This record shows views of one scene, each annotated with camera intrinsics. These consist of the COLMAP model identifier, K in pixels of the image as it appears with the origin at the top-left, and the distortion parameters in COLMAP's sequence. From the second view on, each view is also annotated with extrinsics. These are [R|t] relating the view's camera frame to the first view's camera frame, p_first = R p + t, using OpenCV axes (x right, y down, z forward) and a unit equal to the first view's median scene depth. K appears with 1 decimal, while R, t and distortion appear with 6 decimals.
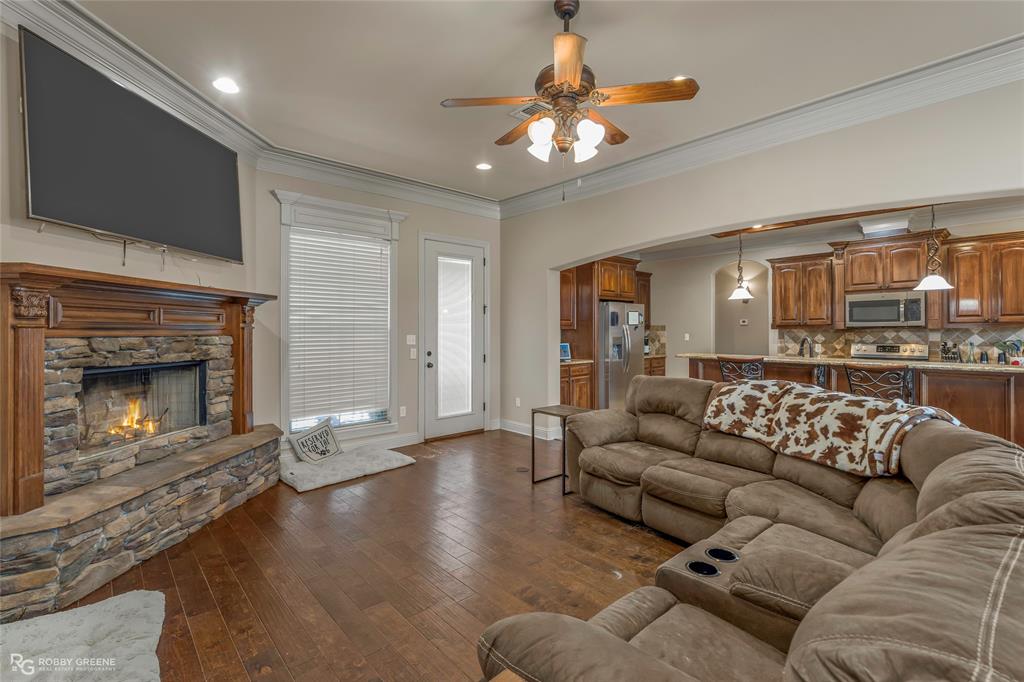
lens RADIAL K [[464.5, 0, 514.9], [0, 464.5, 333.0], [0, 0, 1]] dist [0.000164, 0.000738]
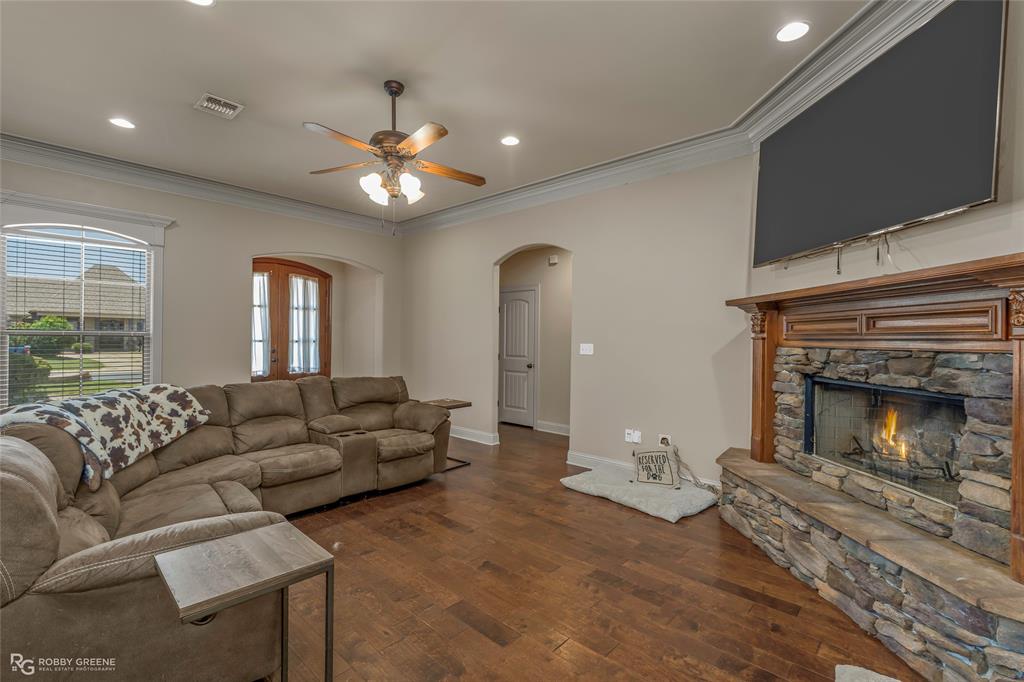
lens RADIAL K [[464.5, 0, 514.6], [0, 464.5, 340.4], [0, 0, 1]] dist [0.000164, 0.000738]
pose [[-0.995594, -0.012046, -0.092988, -0.053149], [-0.012862, 0.999884, 0.008178, -0.004497], [0.092878, 0.009338, -0.995634, 1.085291]]
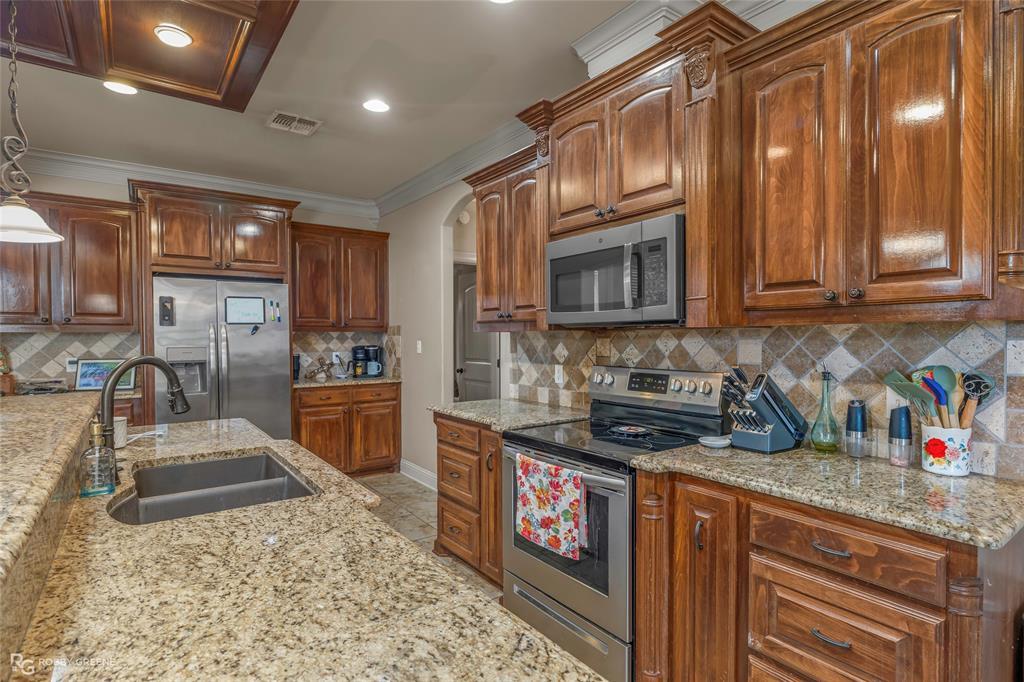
lens RADIAL K [[520.5, 0, 508.1], [0, 520.5, 345.7], [0, 0, 1]] dist [-0.002365, 0.002202]
pose [[0.994110, 0.002251, -0.108352, 0.814988], [-0.000894, 0.999921, 0.012566, -0.001179], [0.108372, -0.012396, 0.994033, 0.627767]]
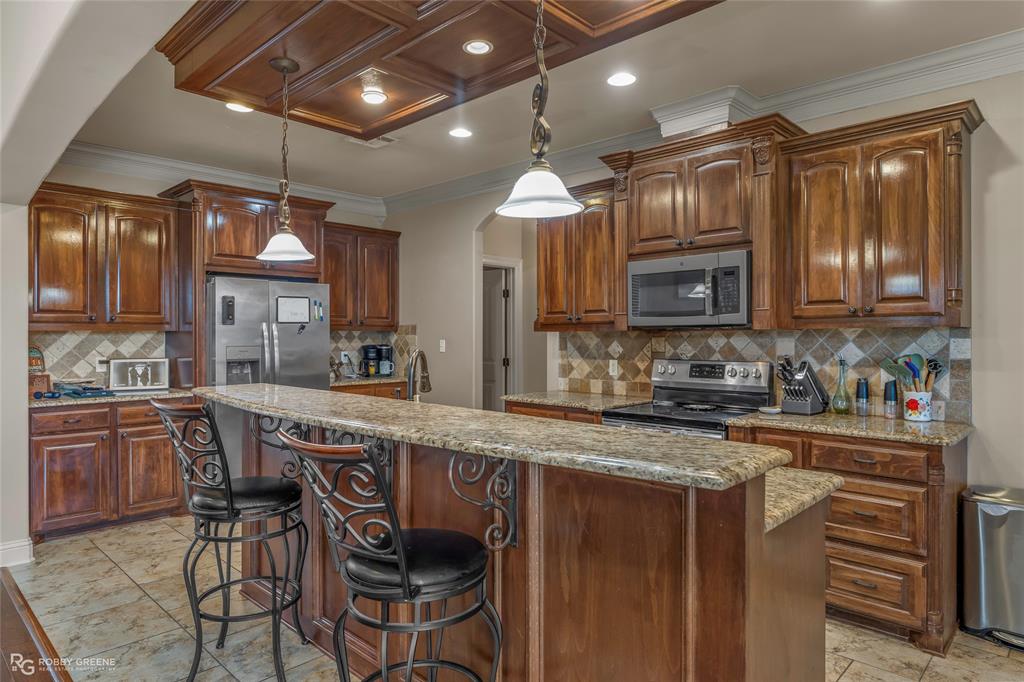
lens RADIAL K [[618.6, 0, 514.0], [0, 618.6, 338.7], [0, 0, 1]] dist [0.003112, -0.000738]
pose [[0.997552, 0.001513, 0.069913, 0.611667], [-0.001459, 0.999999, -0.000830, 0.000638], [-0.069914, 0.000726, 0.997553, 0.396008]]
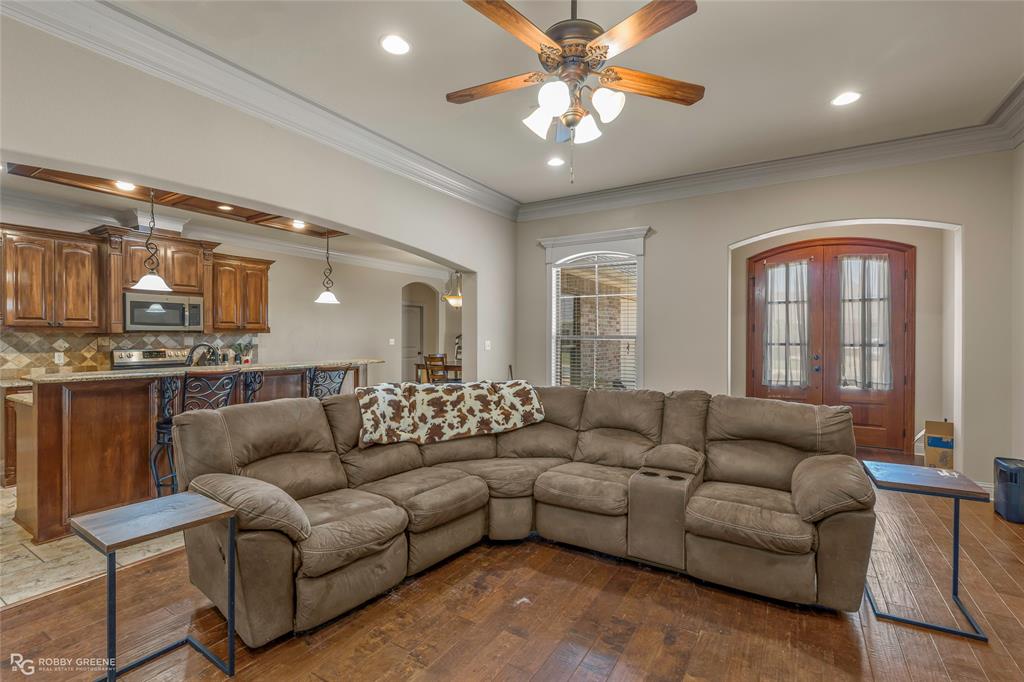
lens RADIAL K [[464.5, 0, 509.4], [0, 464.5, 337.1], [0, 0, 1]] dist [0.000164, 0.000738]
pose [[-0.272595, -0.001438, 0.962128, -0.323402], [0.001101, 0.999998, 0.001807, -0.002257], [-0.962128, 0.001552, -0.272592, 0.629352]]
